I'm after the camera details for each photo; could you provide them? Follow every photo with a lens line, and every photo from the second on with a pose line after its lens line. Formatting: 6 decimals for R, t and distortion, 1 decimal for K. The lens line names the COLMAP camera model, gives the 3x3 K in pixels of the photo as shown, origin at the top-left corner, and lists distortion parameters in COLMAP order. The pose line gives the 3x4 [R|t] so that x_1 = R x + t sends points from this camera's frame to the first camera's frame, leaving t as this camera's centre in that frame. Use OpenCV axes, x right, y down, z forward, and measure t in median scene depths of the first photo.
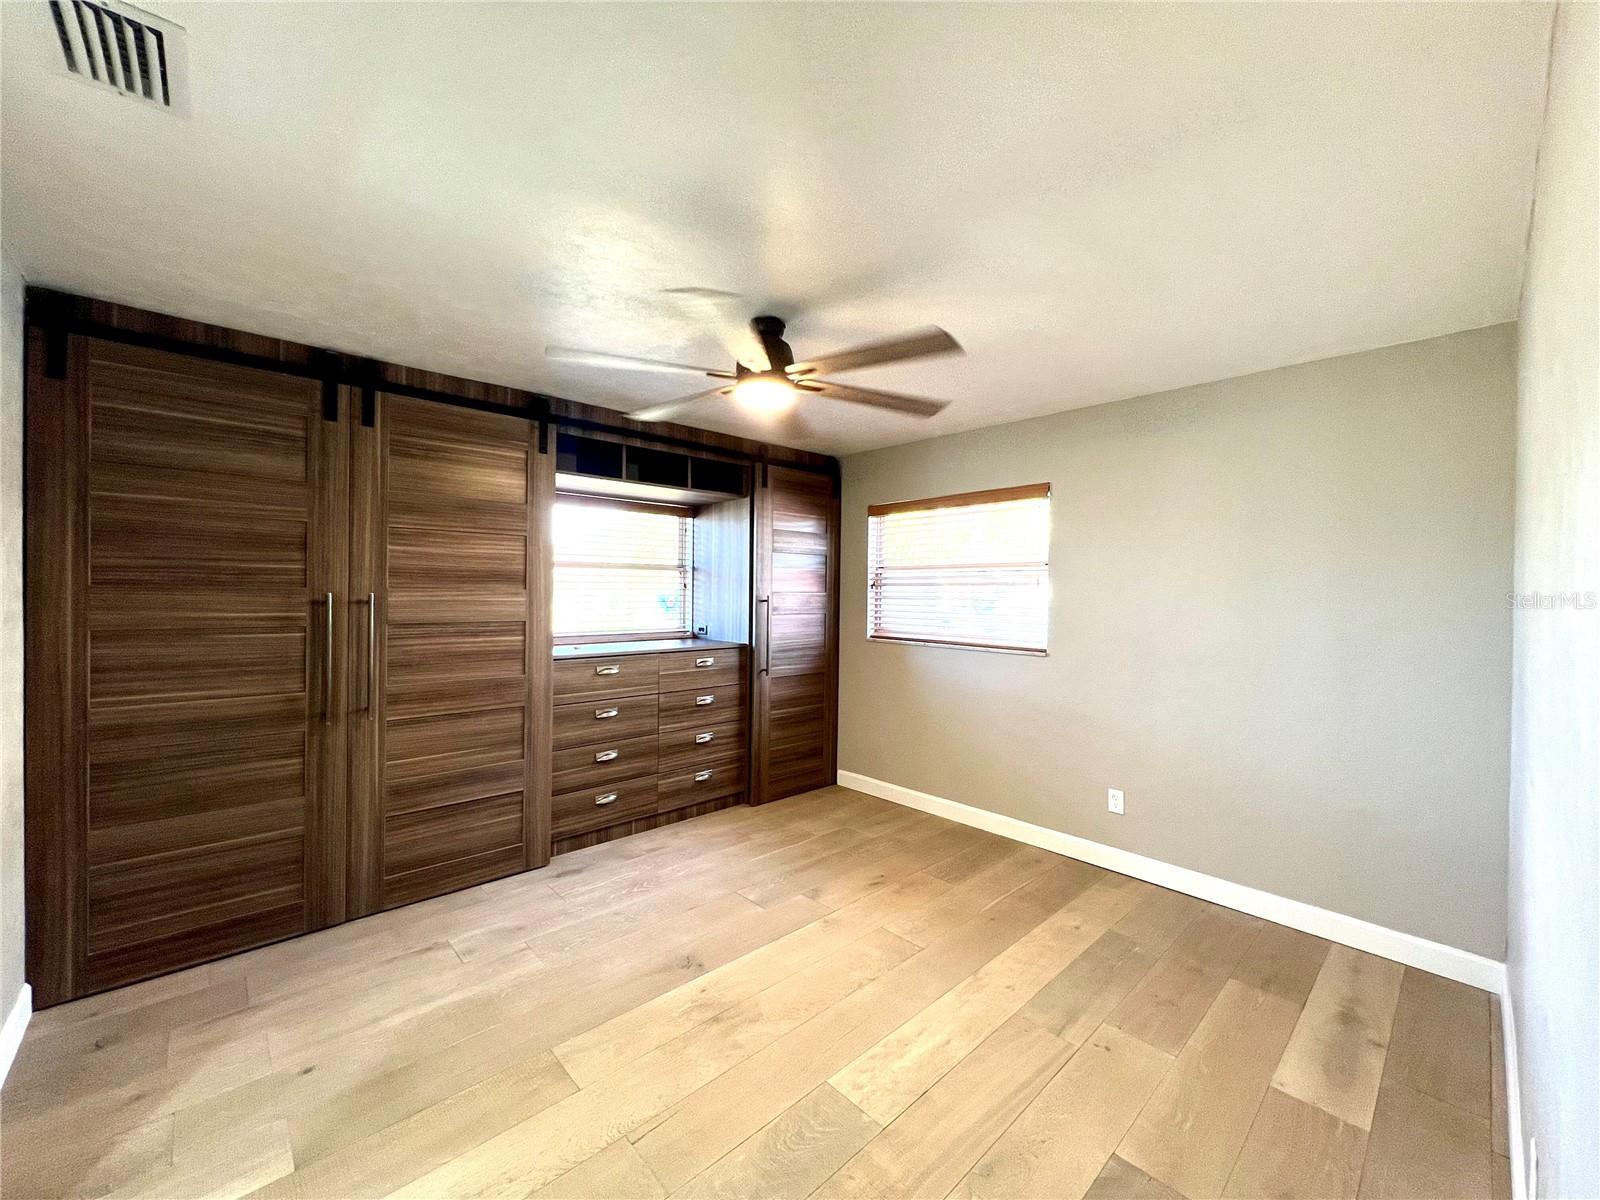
lens RADIAL K [[640.8, 0, 797.7], [0, 640.8, 600.9], [0, 0, 1]] dist [0.000889, -0.000043]
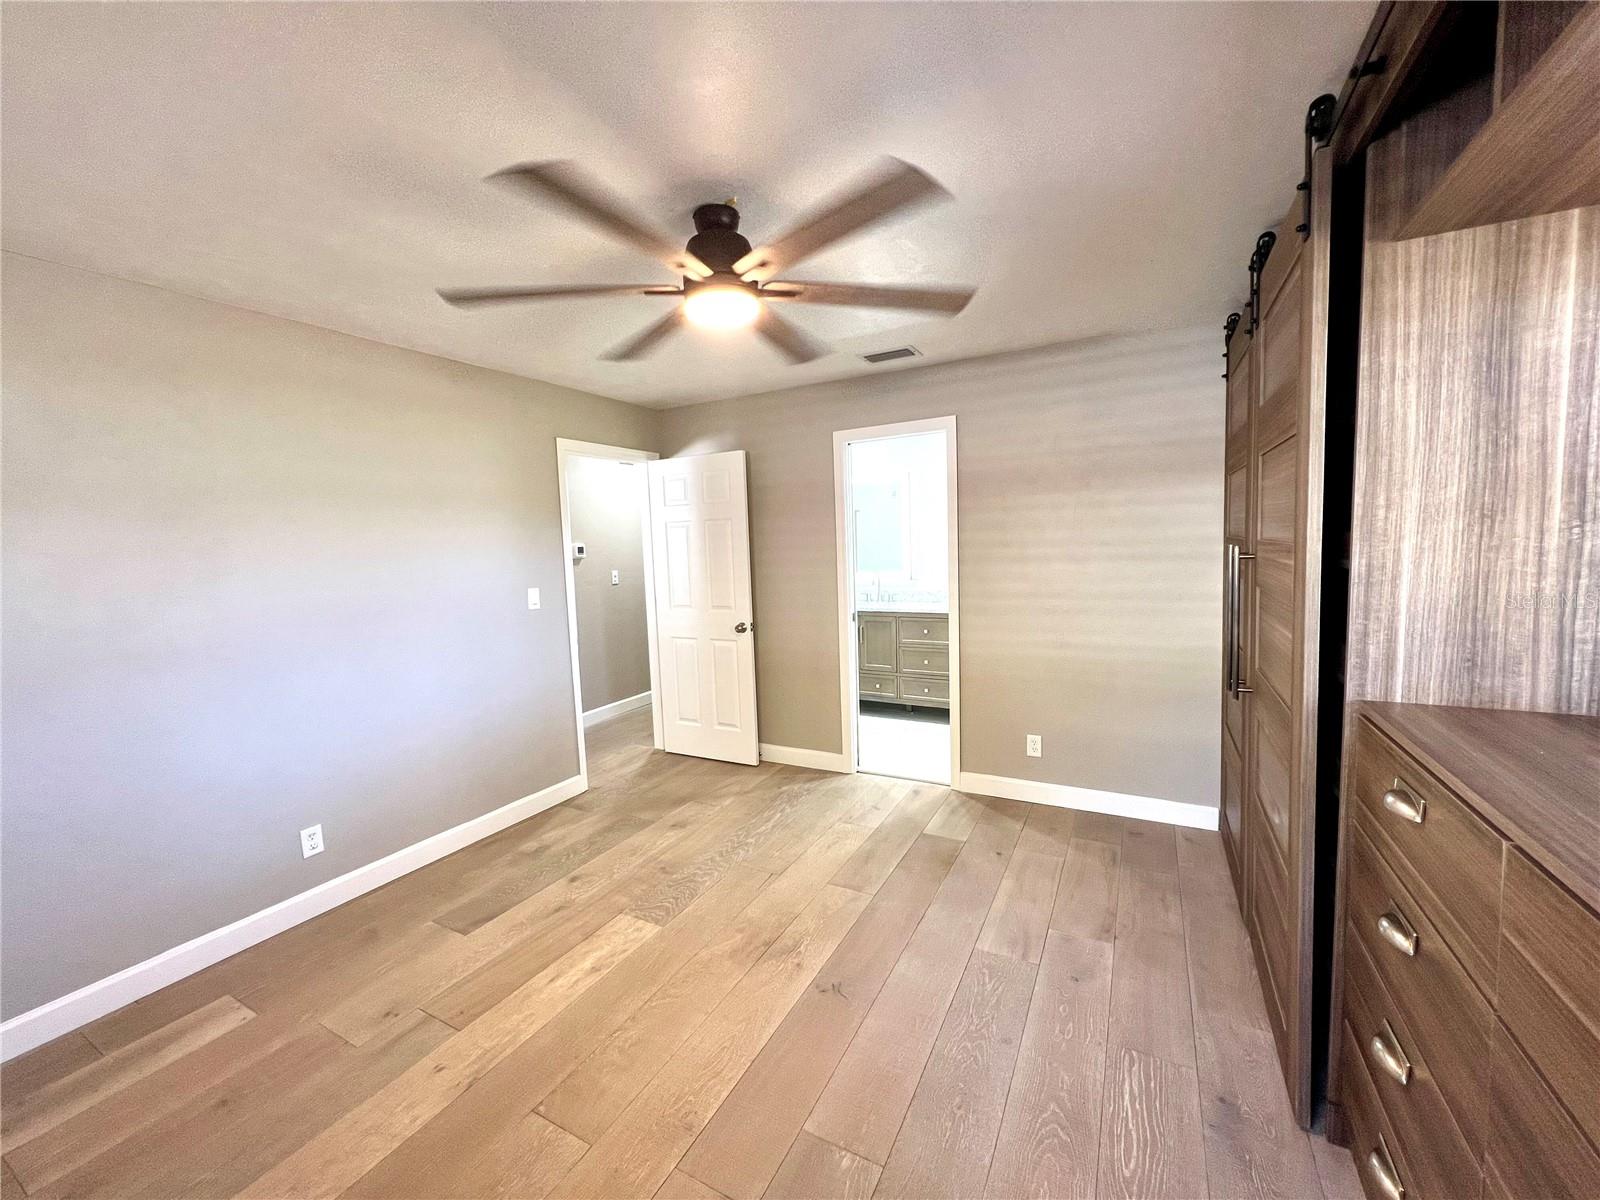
lens RADIAL K [[640.8, 0, 797.5], [0, 640.8, 594.4], [0, 0, 1]] dist [0.000889, -0.000043]
pose [[-0.948374, 0.050903, -0.313042, 0.098198], [0.022050, 0.995230, 0.095032, -0.035355], [0.316386, 0.083224, -0.944973, 1.402644]]
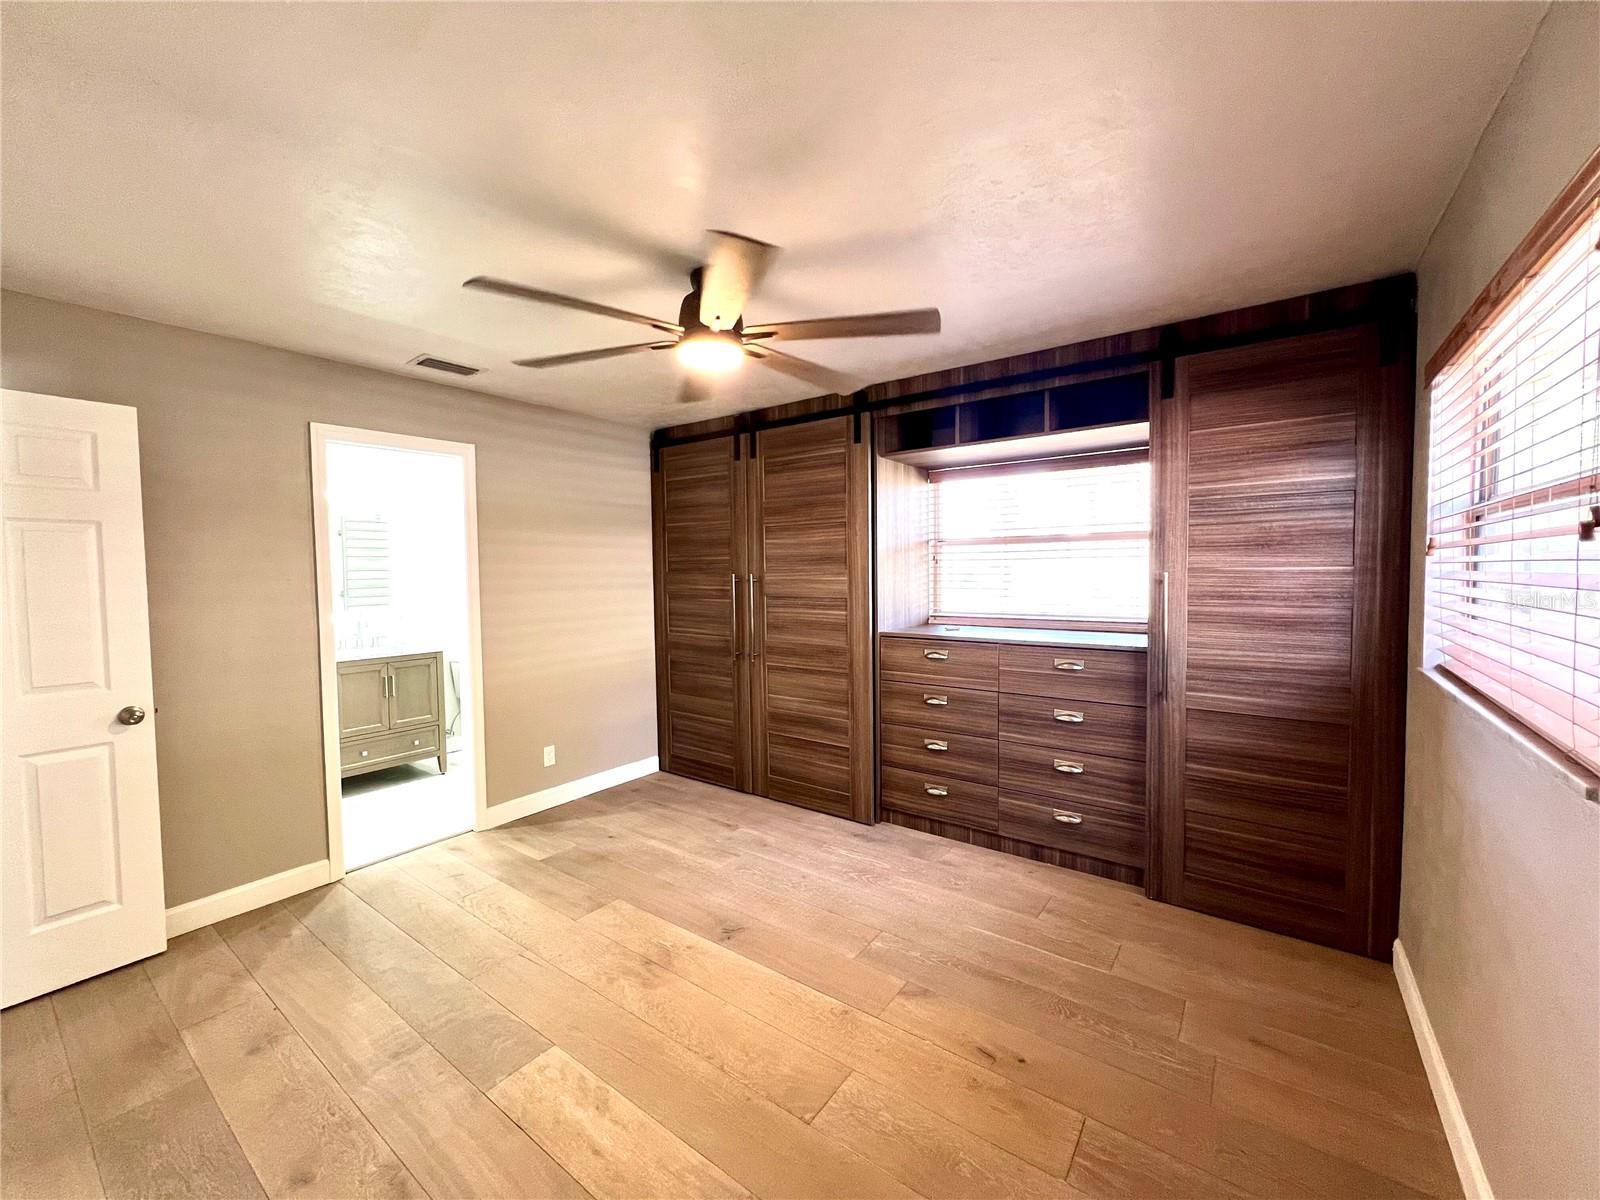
lens RADIAL K [[640.8, 0, 794.1], [0, 640.8, 599.2], [0, 0, 1]] dist [0.000889, -0.000043]
pose [[0.180302, 0.036195, -0.982945, 0.681588], [-0.000111, 0.999323, 0.036778, -0.007887], [0.983611, -0.006521, 0.180184, 0.734905]]
